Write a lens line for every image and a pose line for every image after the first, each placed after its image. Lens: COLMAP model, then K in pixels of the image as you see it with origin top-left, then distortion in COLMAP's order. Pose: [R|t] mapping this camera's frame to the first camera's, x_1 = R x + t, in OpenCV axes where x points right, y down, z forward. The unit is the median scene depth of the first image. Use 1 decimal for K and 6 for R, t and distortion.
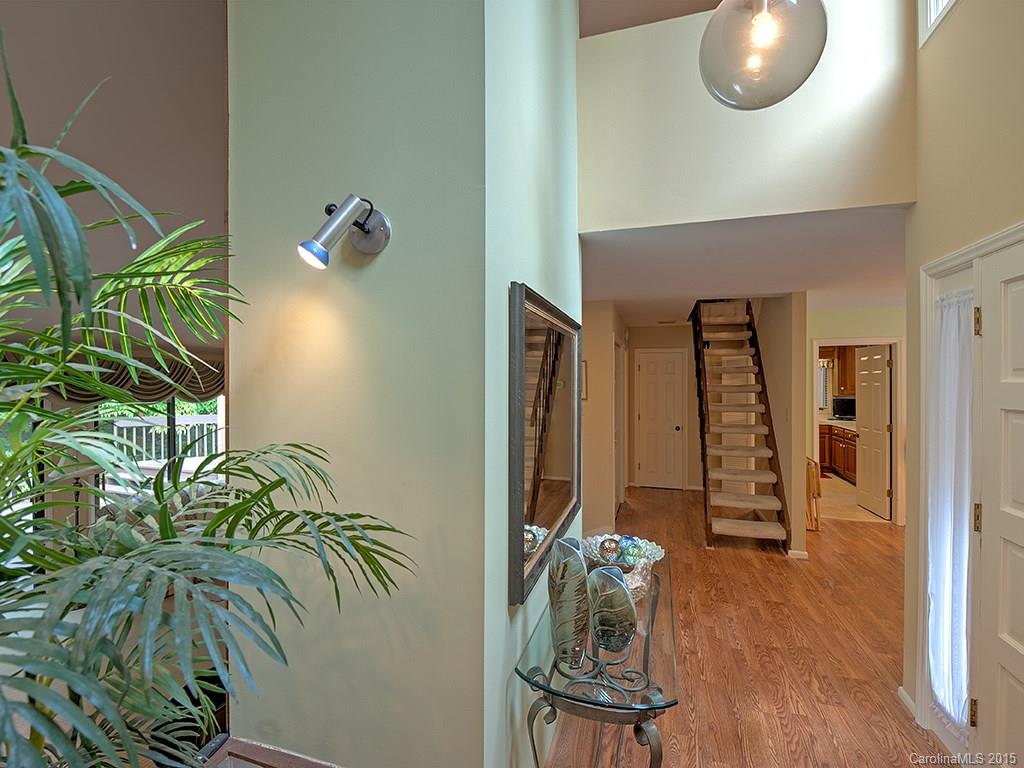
lens RADIAL K [[464.6, 0, 512.5], [0, 464.6, 383.7], [0, 0, 1]] dist [-0.005315, -0.002648]
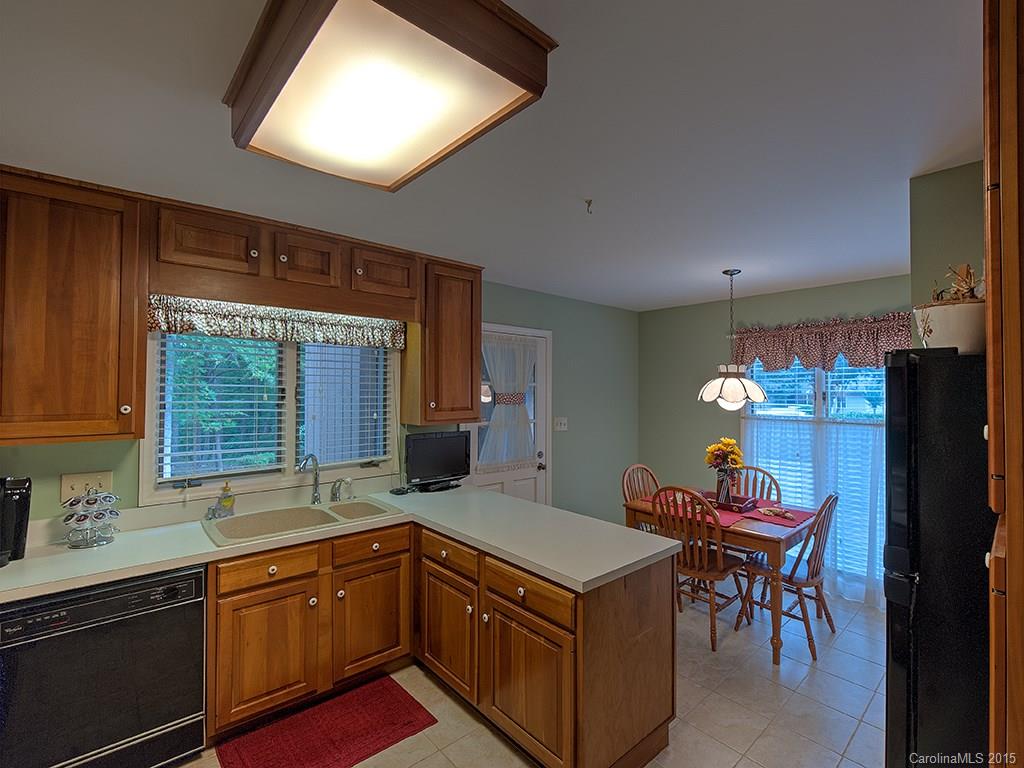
lens RADIAL K [[464.6, 0, 513.2], [0, 464.6, 383.6], [0, 0, 1]] dist [-0.005315, -0.002648]
pose [[0.524444, 0.016418, 0.851286, 0.431176], [-0.007886, 0.999865, -0.014426, -0.002148], [-0.851408, 0.000853, 0.524503, 0.745752]]
